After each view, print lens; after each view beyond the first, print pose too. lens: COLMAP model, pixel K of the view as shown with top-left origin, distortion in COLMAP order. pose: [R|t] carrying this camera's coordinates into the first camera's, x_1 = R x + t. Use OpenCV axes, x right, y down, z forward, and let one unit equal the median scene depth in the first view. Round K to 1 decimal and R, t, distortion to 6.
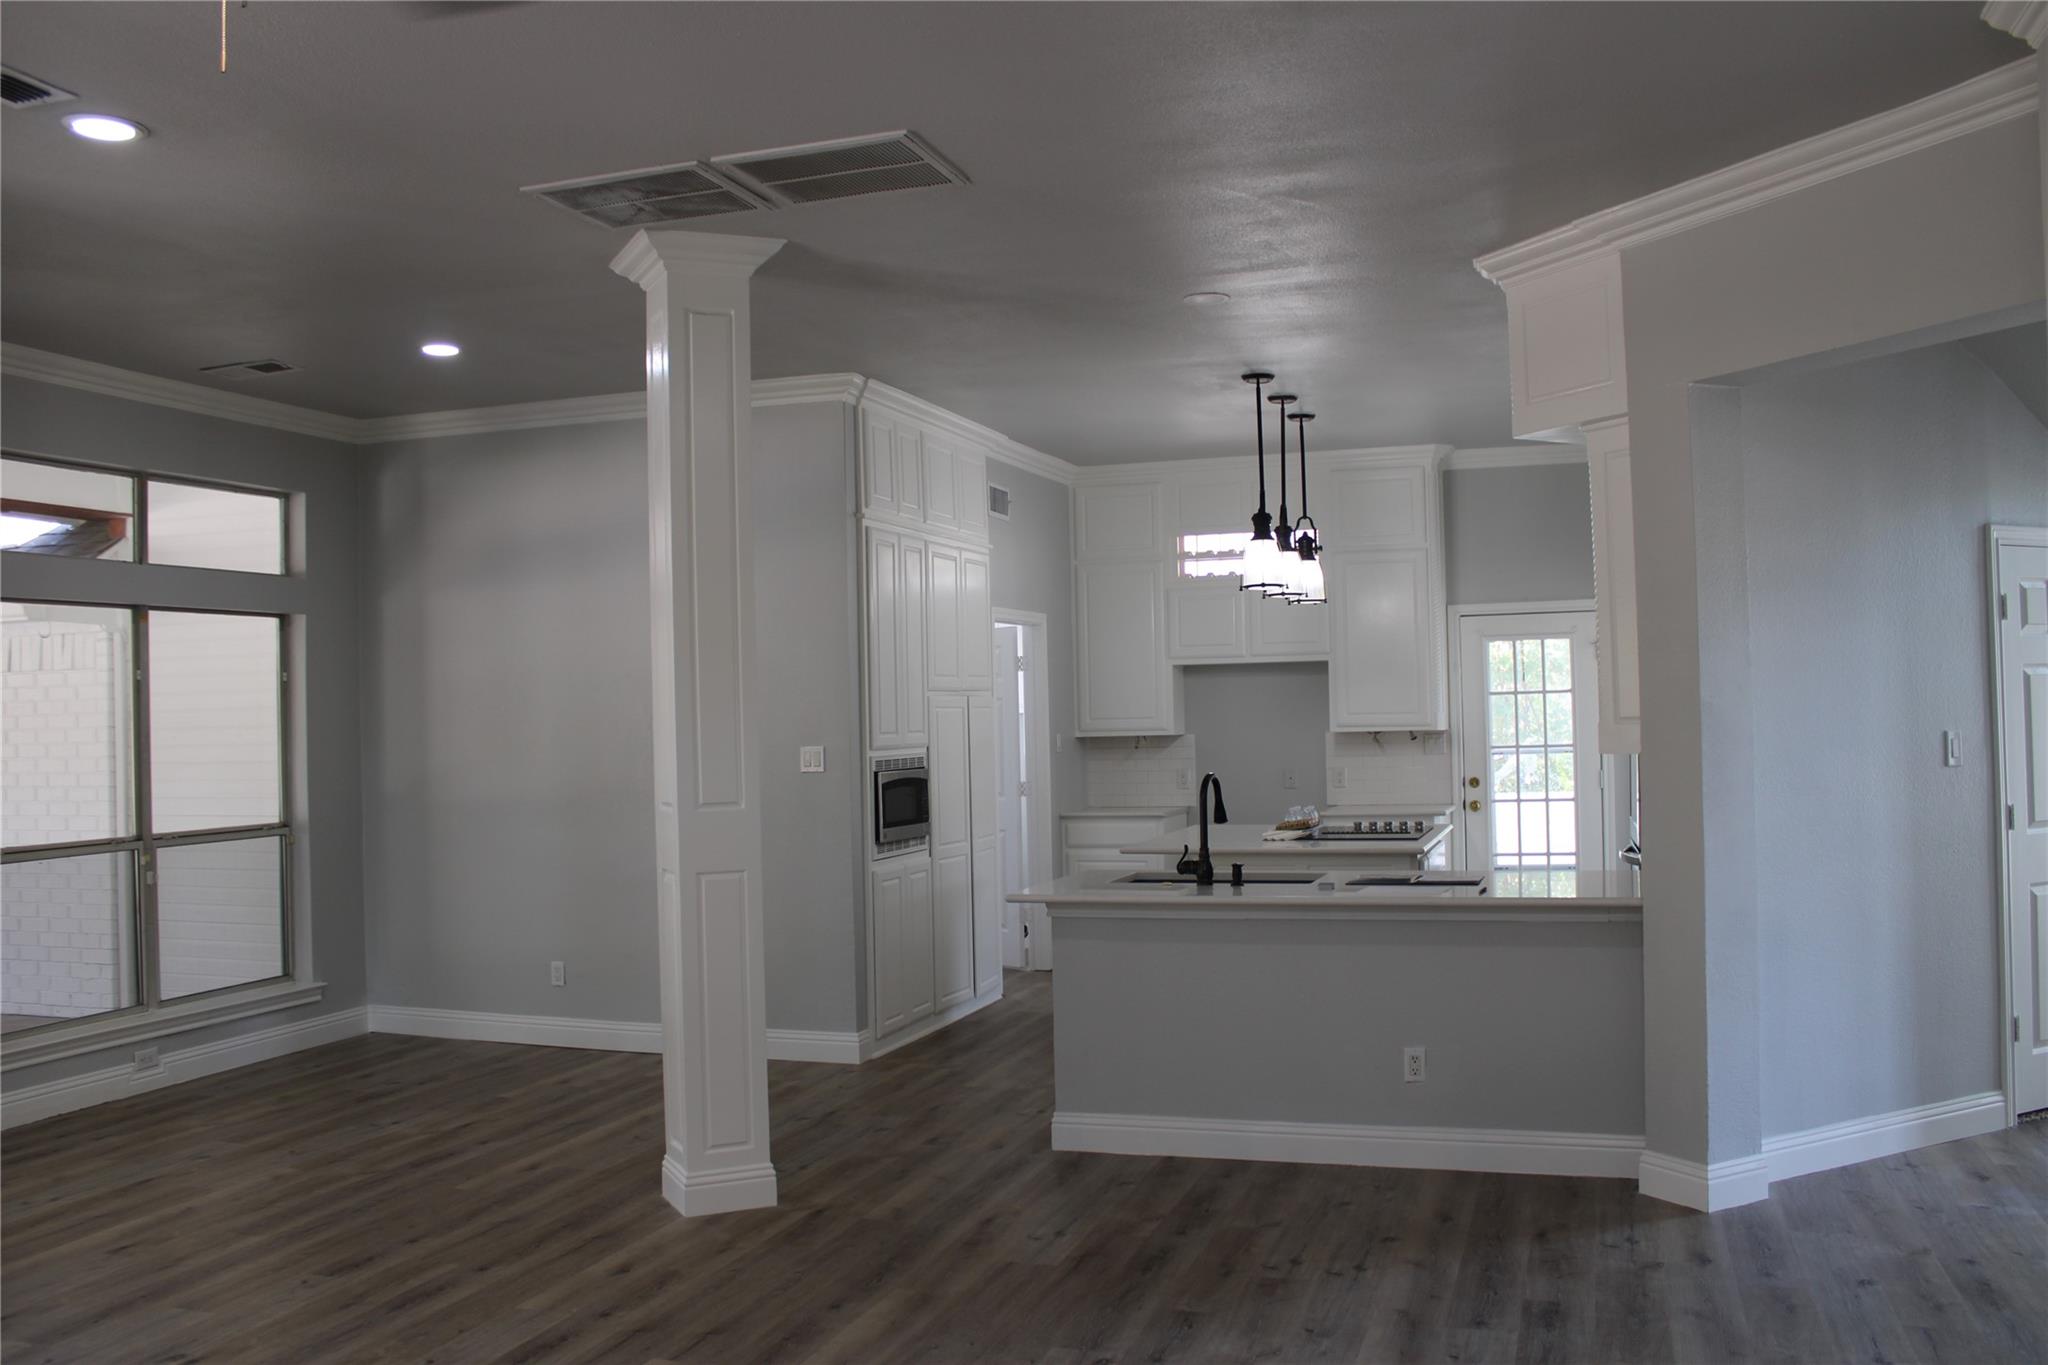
lens RADIAL K [[1698.3, 0, 1032.2], [0, 1698.3, 693.5], [0, 0, 1]] dist [-0.161568, 0.144478]
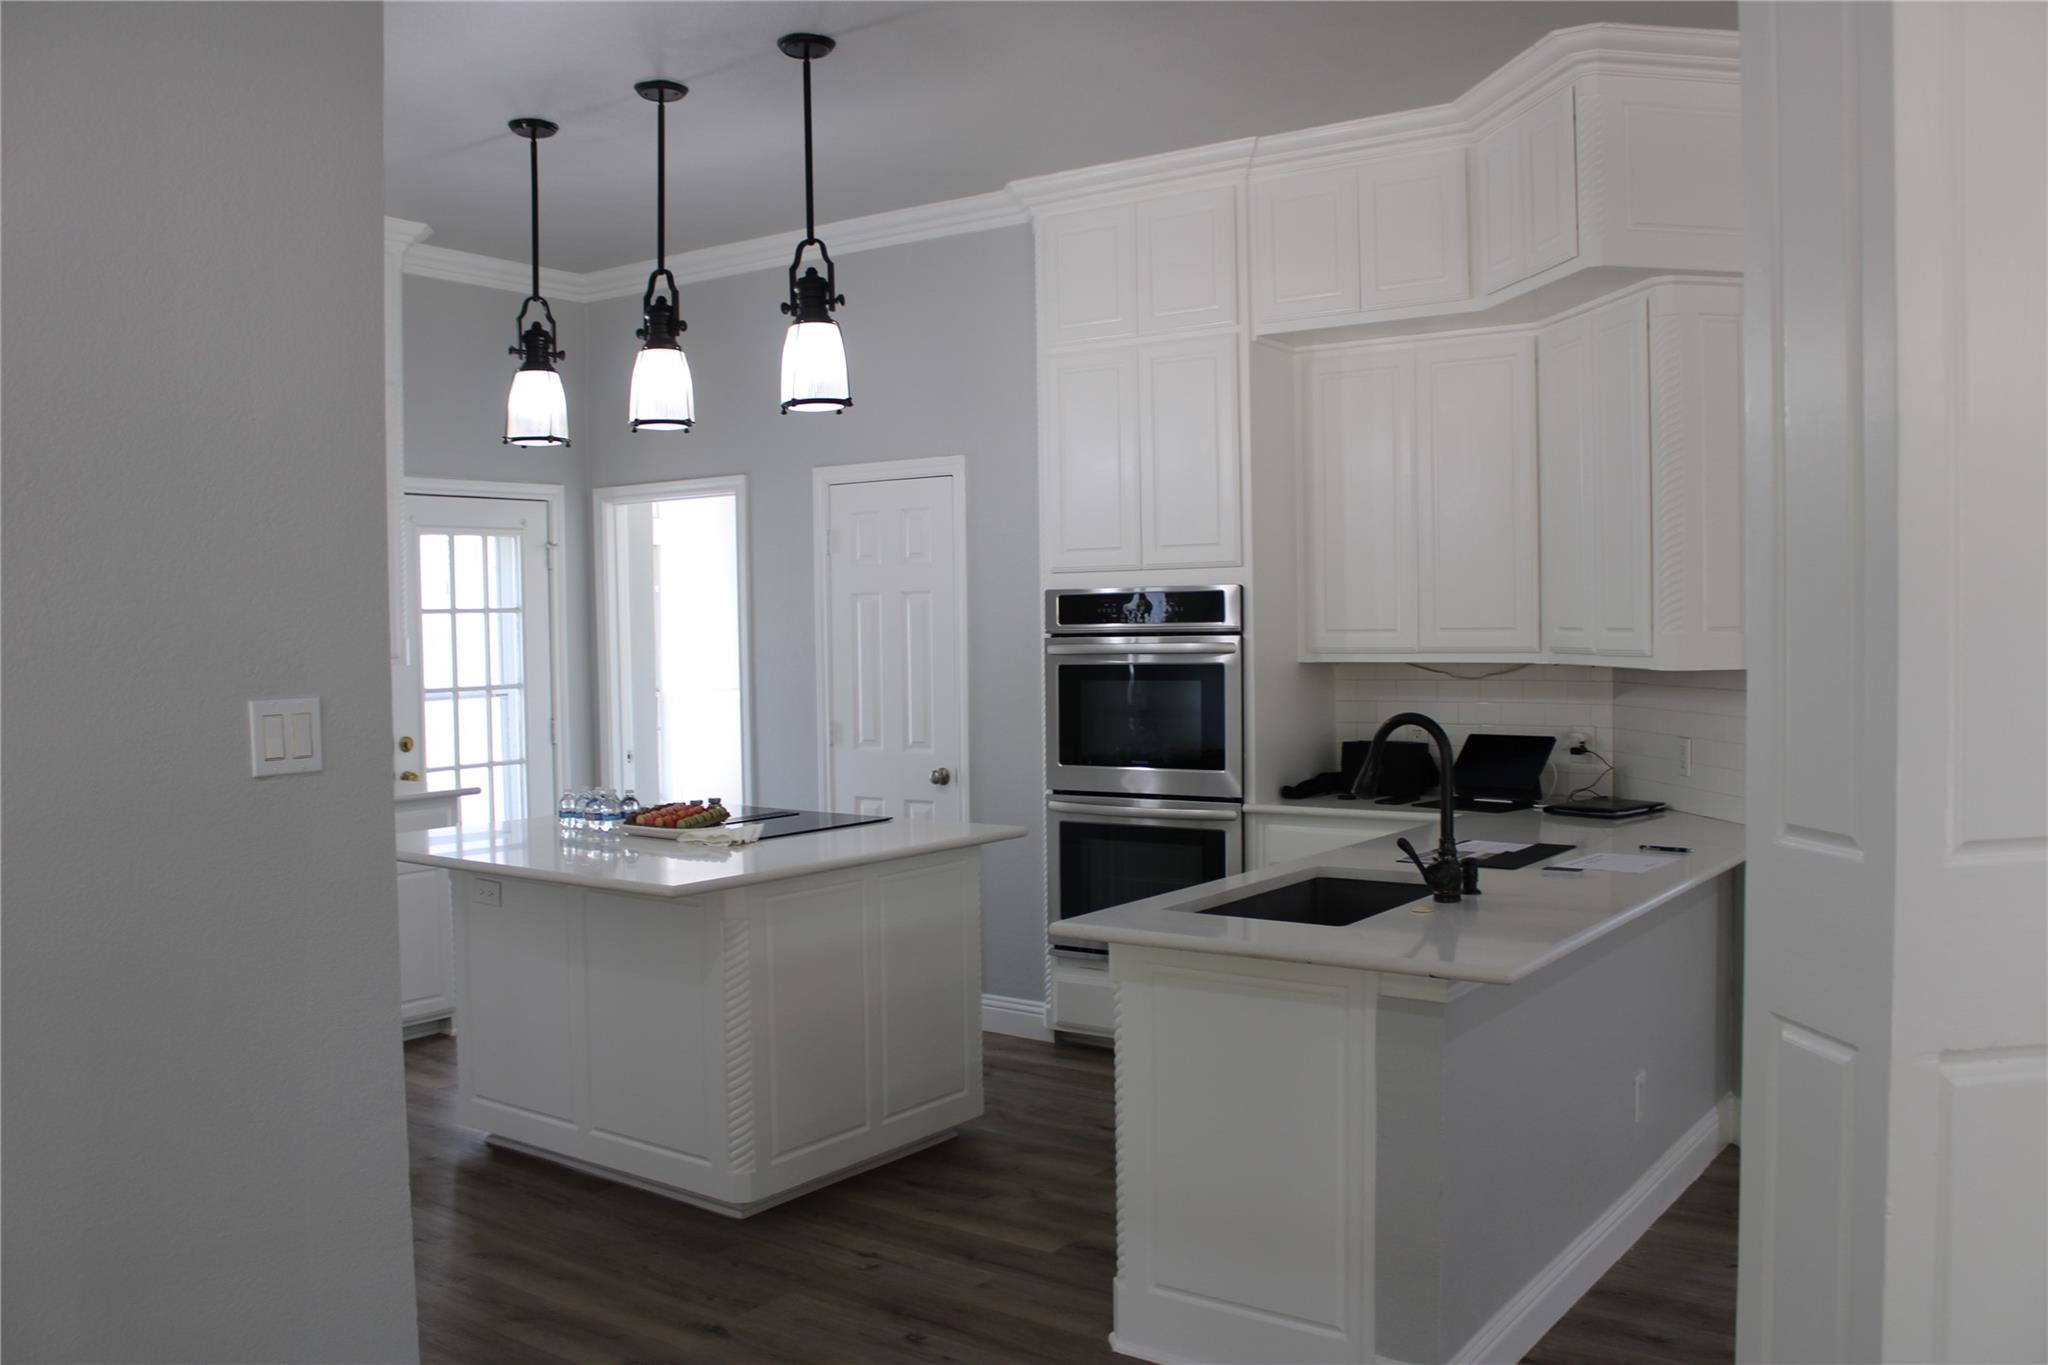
lens RADIAL K [[1698.3, 0, 945.7], [0, 1698.3, 691.9], [0, 0, 1]] dist [-0.161568, 0.144478]
pose [[0.323071, -0.018615, 0.946192, -0.512669], [-0.004884, 0.999760, 0.021336, 0.029371], [-0.946362, -0.011515, 0.322903, 1.011109]]
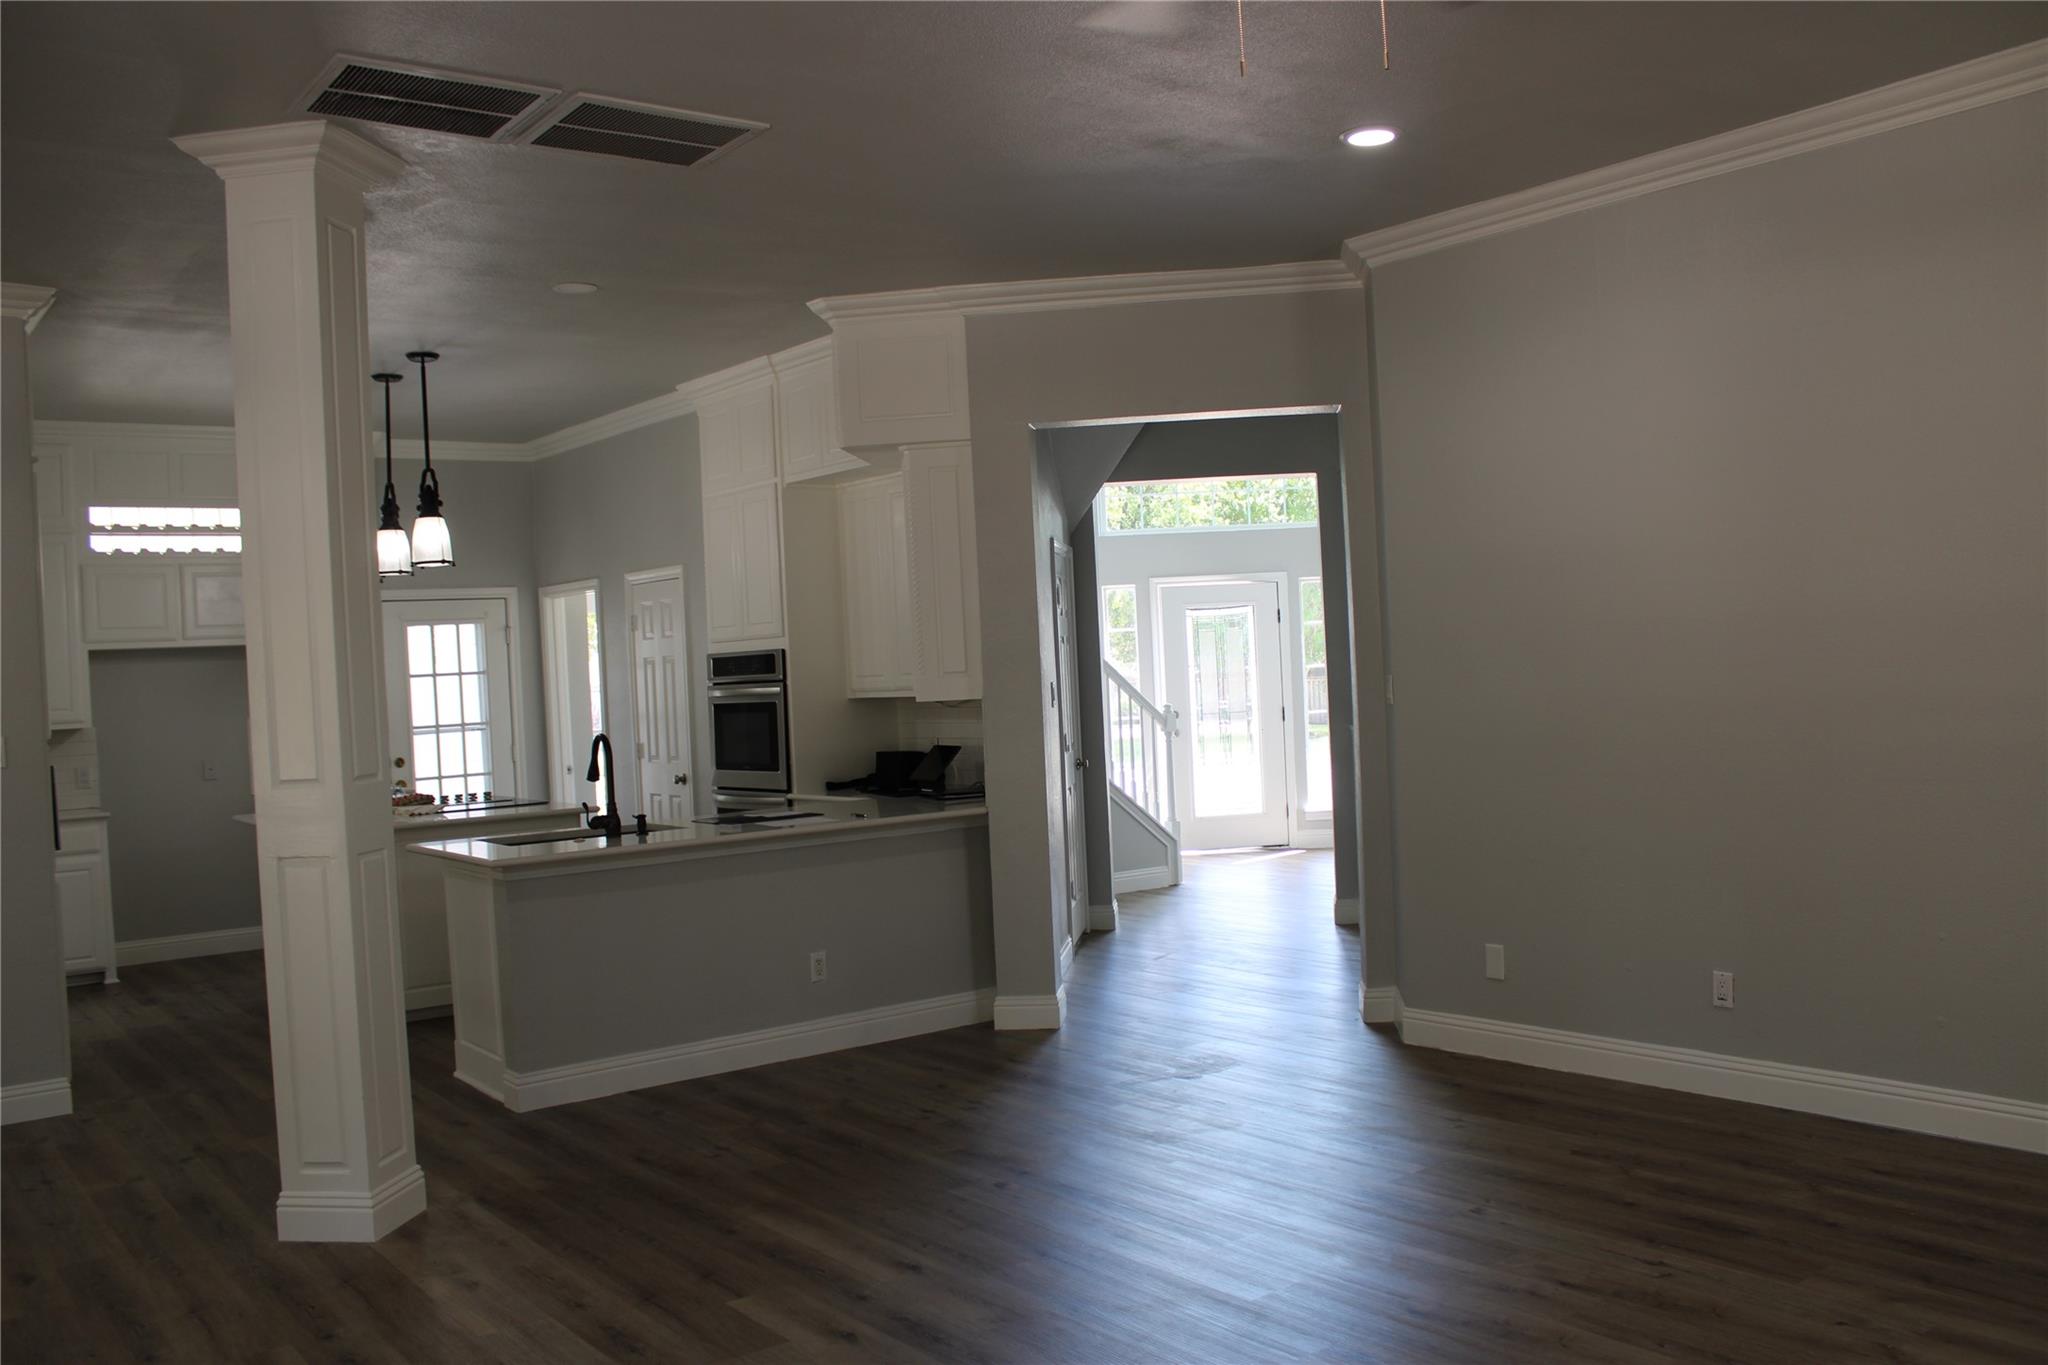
lens RADIAL K [[1698.3, 0, 1025.8], [0, 1698.3, 685.5], [0, 0, 1]] dist [-0.161568, 0.144478]
pose [[0.559200, -0.015849, 0.828881, -0.638178], [0.023911, 0.999710, 0.002984, 0.020343], [-0.828688, 0.018151, 0.559416, 0.188043]]
